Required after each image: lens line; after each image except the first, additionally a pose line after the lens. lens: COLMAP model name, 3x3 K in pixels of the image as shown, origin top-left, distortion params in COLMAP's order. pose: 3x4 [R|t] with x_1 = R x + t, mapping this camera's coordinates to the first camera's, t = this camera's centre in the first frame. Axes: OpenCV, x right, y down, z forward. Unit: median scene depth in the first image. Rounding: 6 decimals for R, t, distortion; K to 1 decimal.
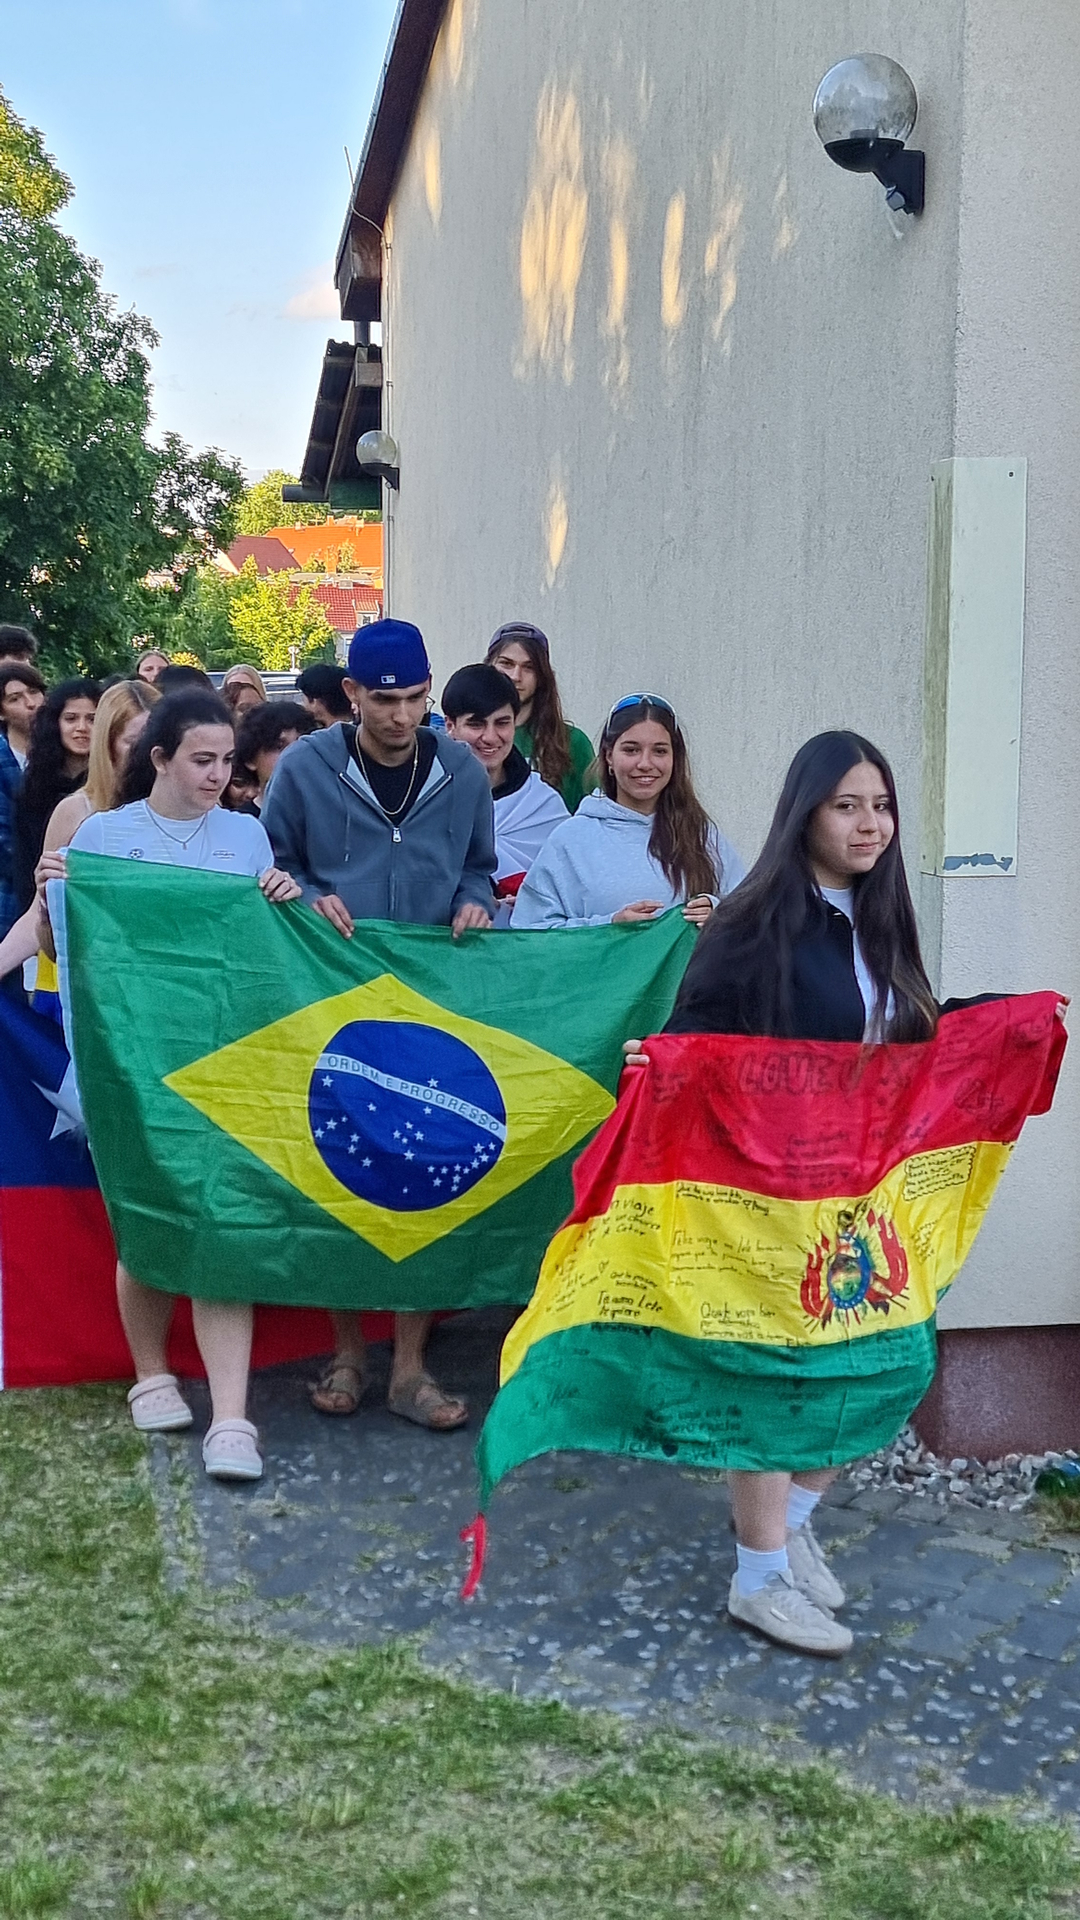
lens RADIAL K [[2498.4, 0, 589.8], [0, 2498.4, 995.3], [0, 0, 1]] dist [0.129069, -0.134041]
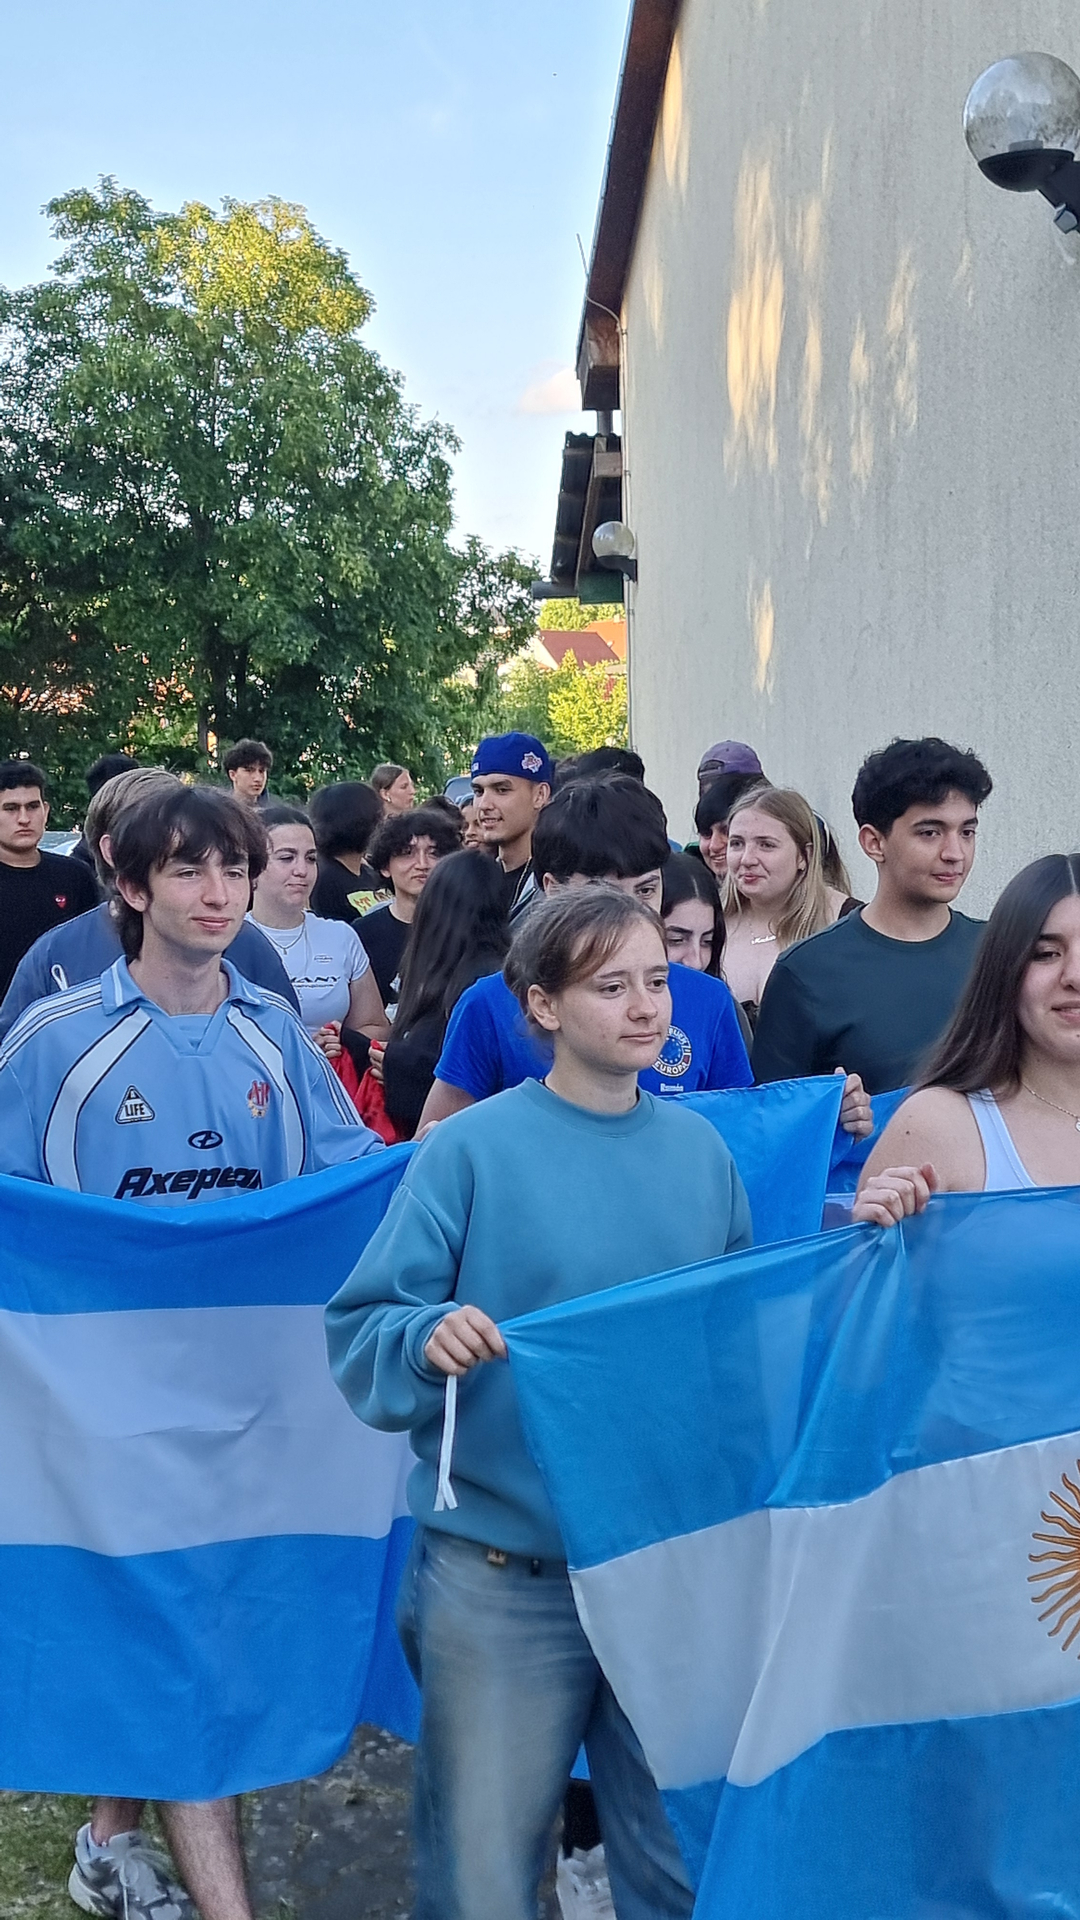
lens RADIAL K [[2504.3, 0, 532.5], [0, 2504.3, 980.3], [0, 0, 1]] dist [0.113629, -0.146366]
pose [[0.988277, -0.021155, -0.151197, 0.074518], [0.015114, 0.999045, -0.040992, -0.032913], [0.151920, 0.038226, 0.987653, 0.164796]]
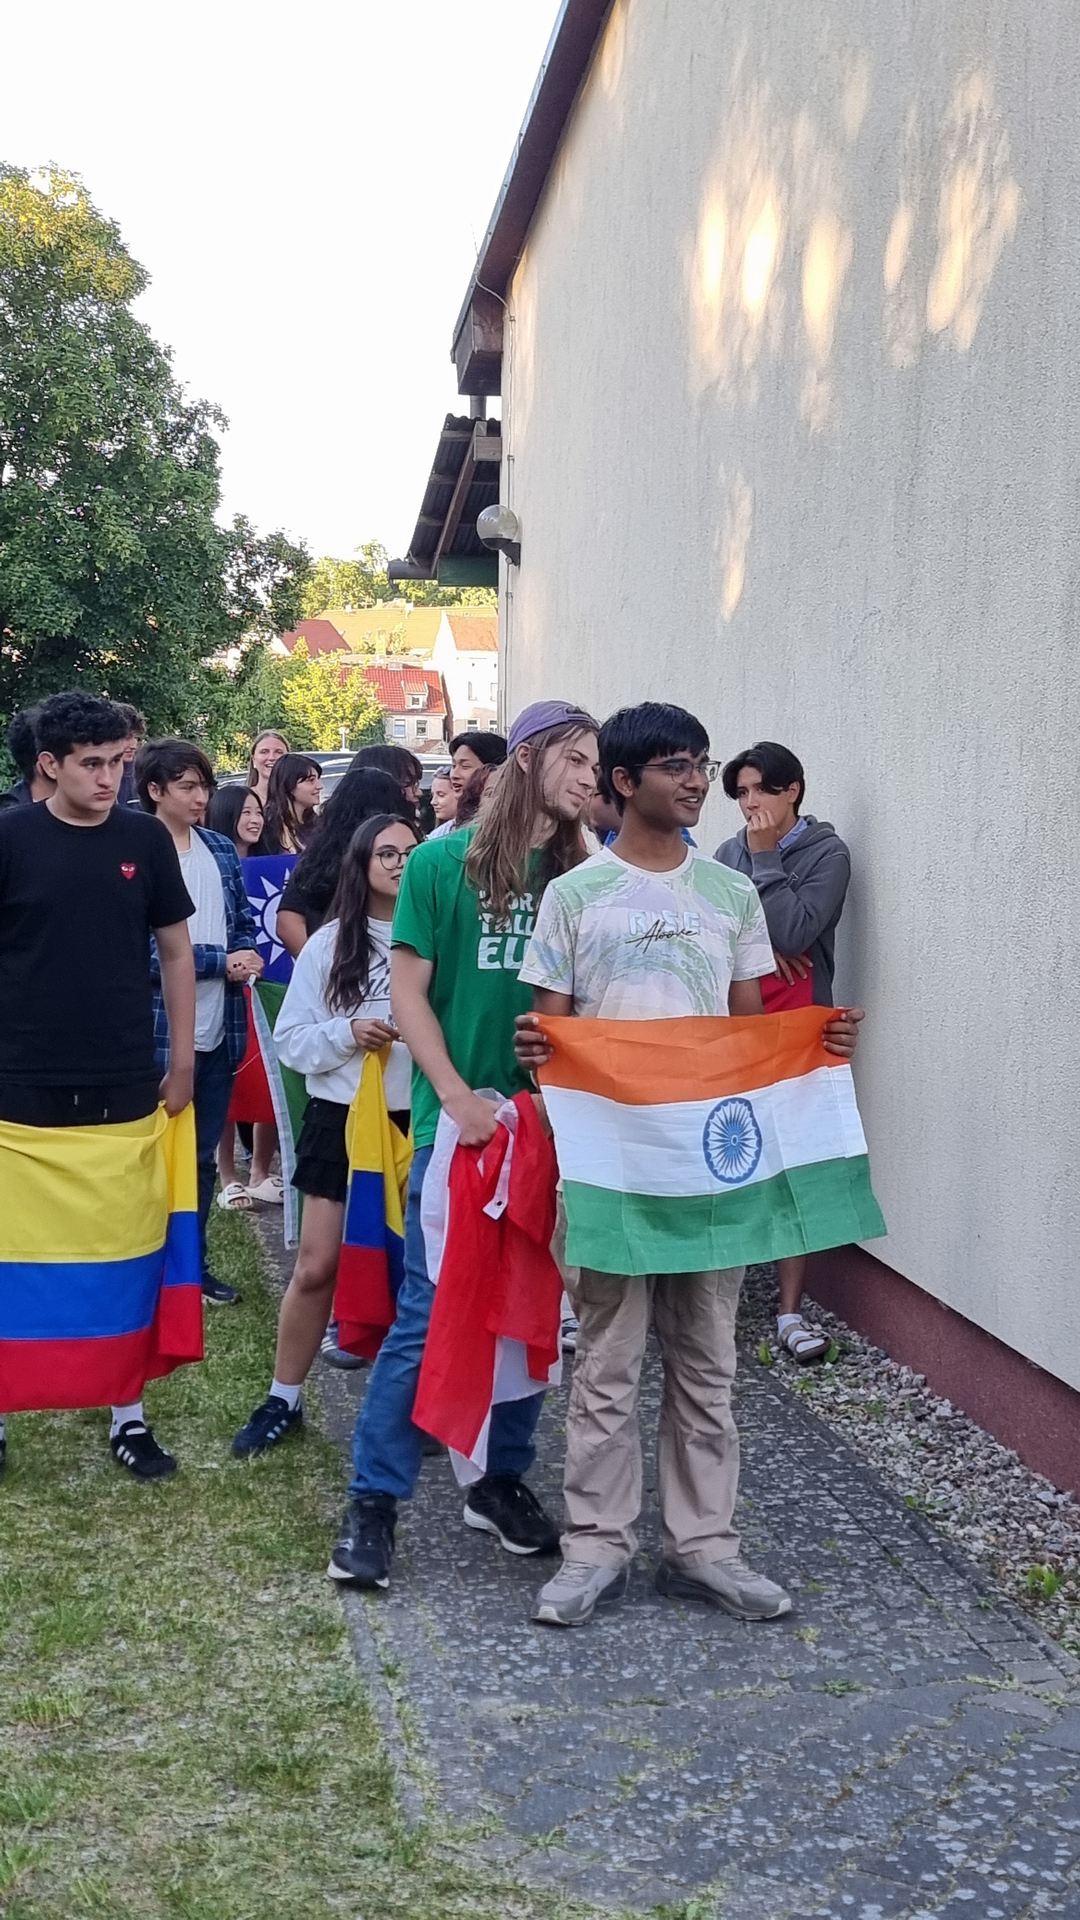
lens RADIAL K [[2502.3, 0, 547.8], [0, 2502.3, 943.3], [0, 0, 1]] dist [0.144095, -0.265674]
pose [[0.999381, 0.009174, -0.033971, -0.088828], [-0.010945, 0.998571, -0.052315, -0.015442], [0.033443, 0.052654, 0.998053, 0.123287]]
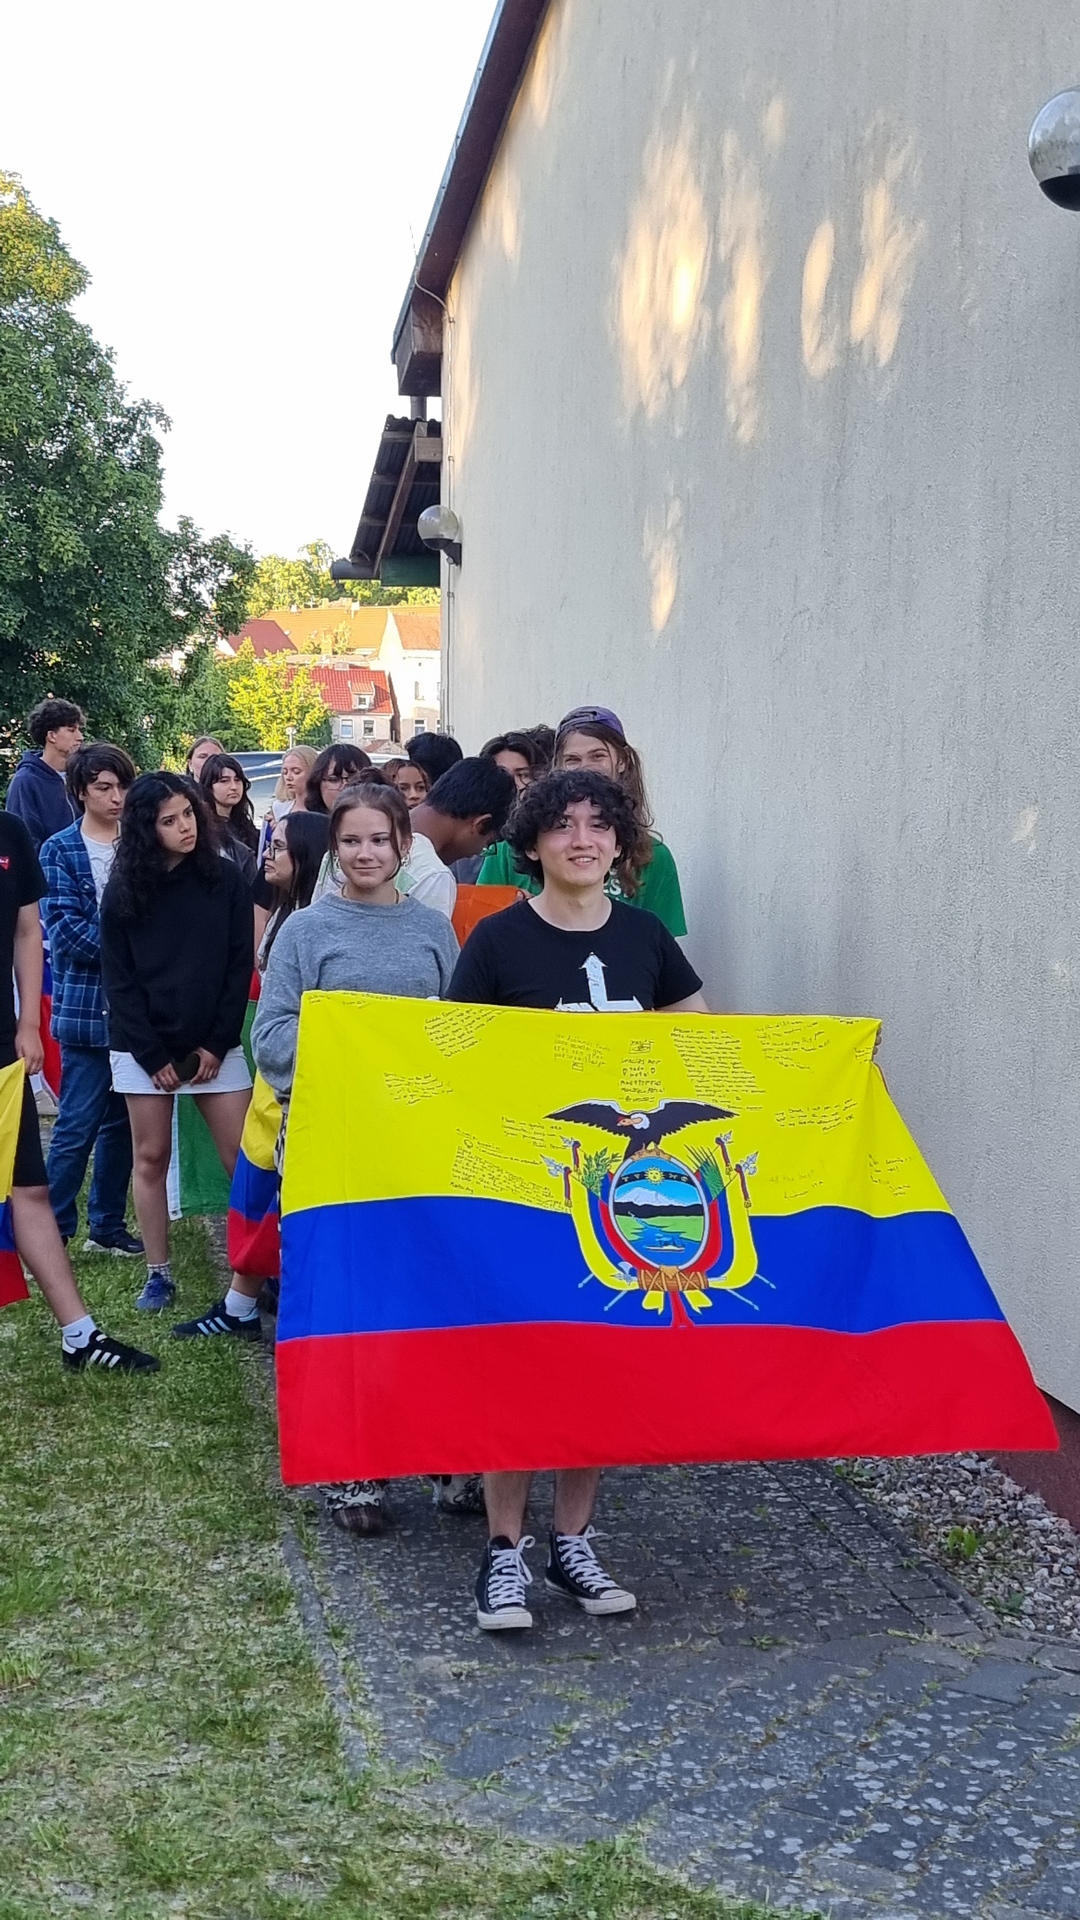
lens RADIAL K [[2504.3, 0, 532.5], [0, 2504.3, 980.3], [0, 0, 1]] dist [0.113629, -0.146366]
pose [[0.999802, 0.001652, -0.019819, -0.081666], [-0.002397, 0.999288, -0.037658, -0.009454], [0.019742, 0.037698, 0.999094, 0.088735]]
